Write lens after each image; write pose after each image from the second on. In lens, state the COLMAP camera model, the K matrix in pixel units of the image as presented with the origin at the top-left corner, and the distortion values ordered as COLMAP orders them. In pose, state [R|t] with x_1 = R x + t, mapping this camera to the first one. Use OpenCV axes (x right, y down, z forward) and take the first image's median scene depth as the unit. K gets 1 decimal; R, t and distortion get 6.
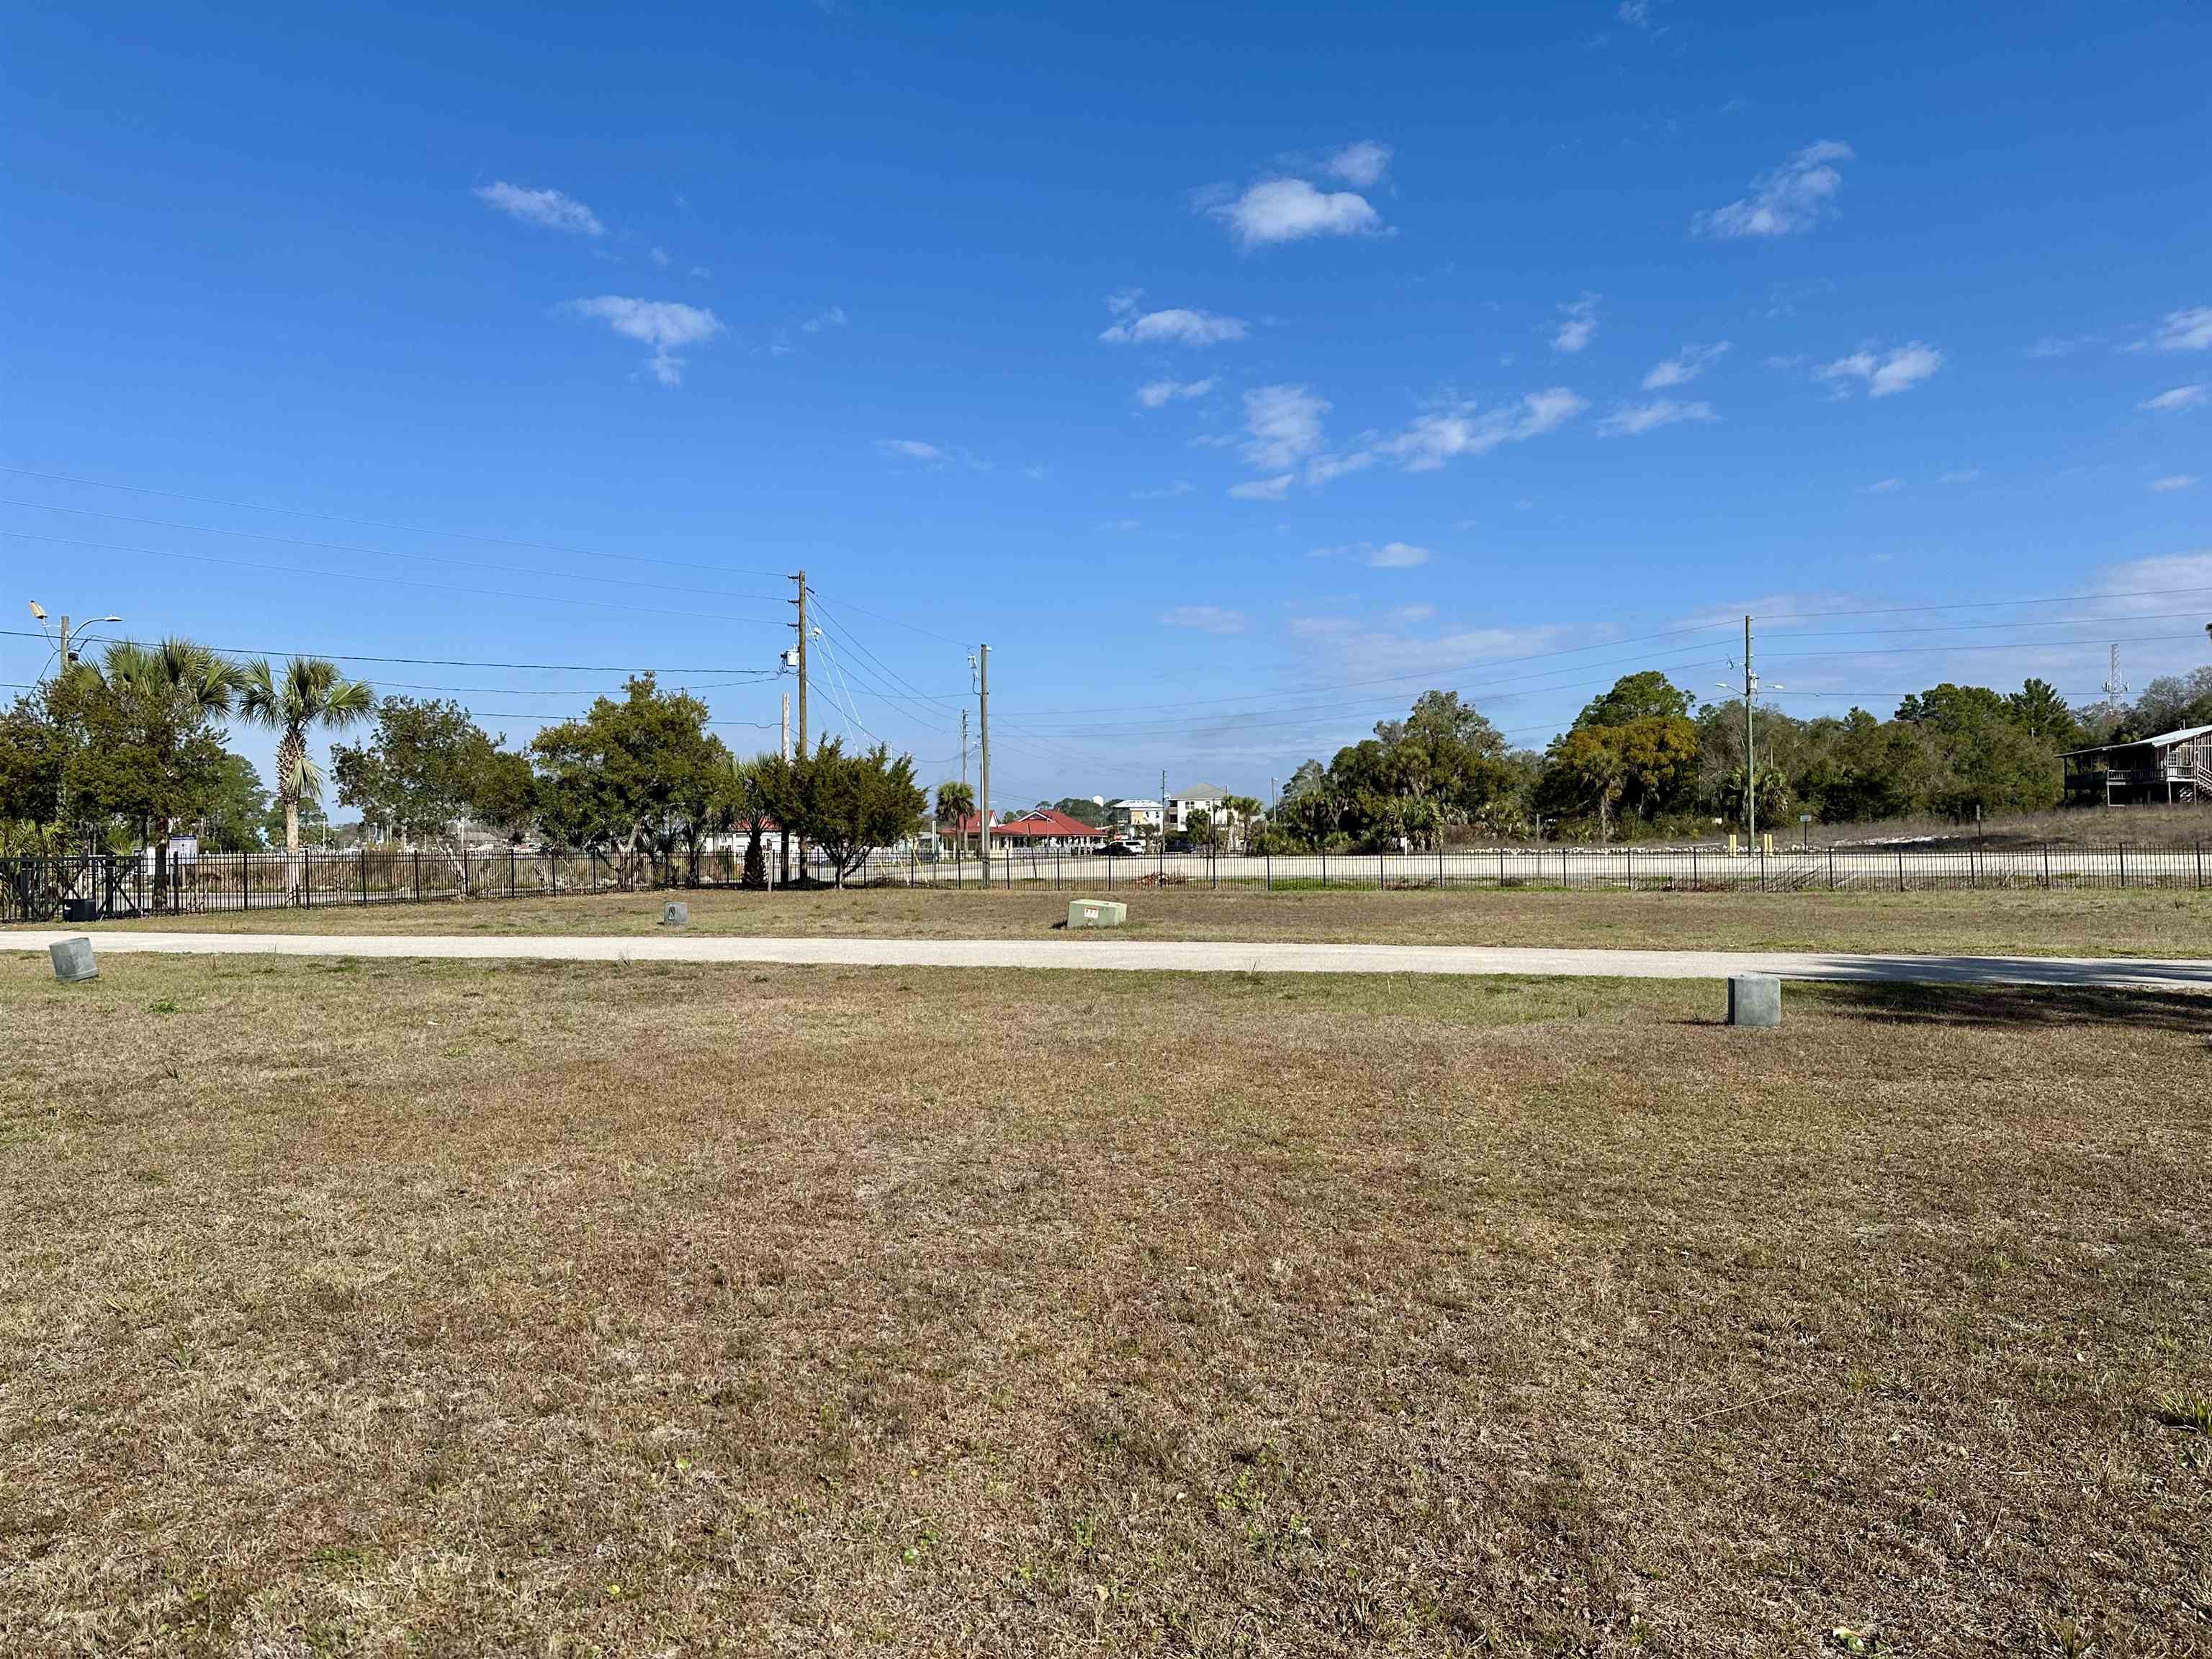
lens RADIAL K [[1527.7, 0, 1109.4], [0, 1527.7, 841.8], [0, 0, 1]] dist [0.127148, -0.203679]
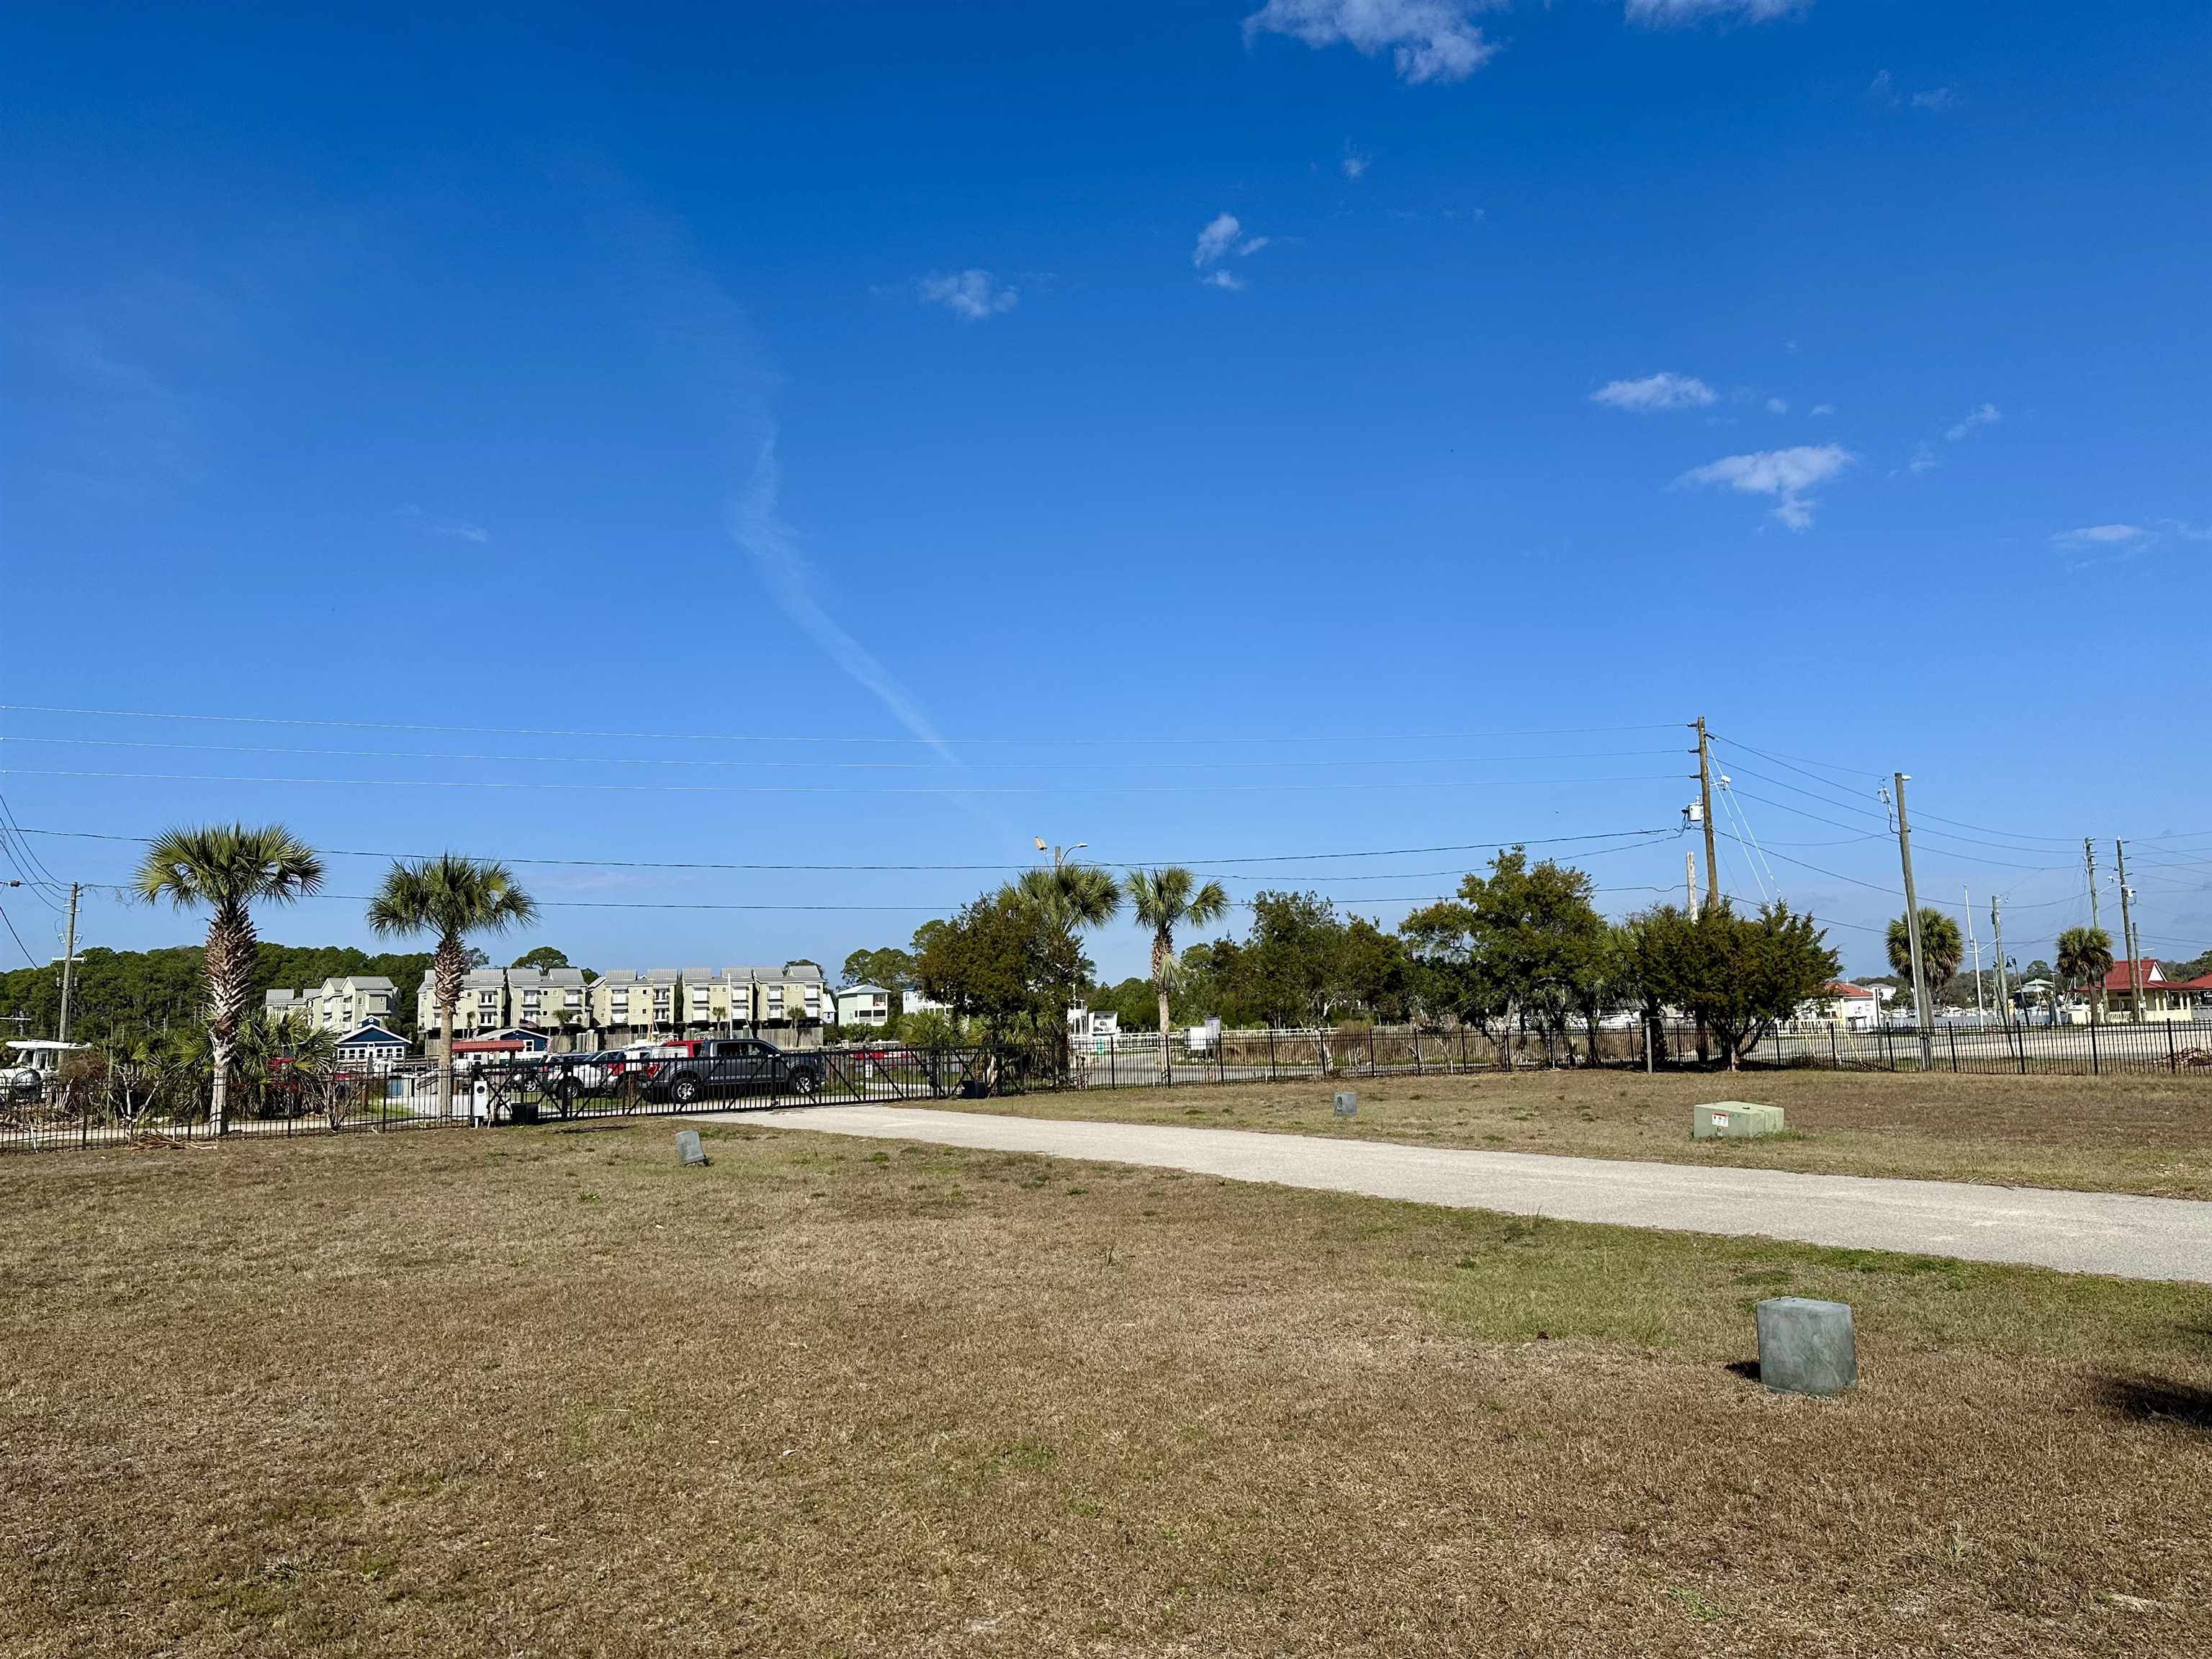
lens RADIAL K [[1527.7, 0, 1109.4], [0, 1527.7, 841.8], [0, 0, 1]] dist [0.127148, -0.203679]
pose [[0.754178, -0.093336, -0.650003, 0.138292], [0.024132, 0.993118, -0.114606, -0.005607], [0.656226, 0.070747, 0.751240, 0.089844]]
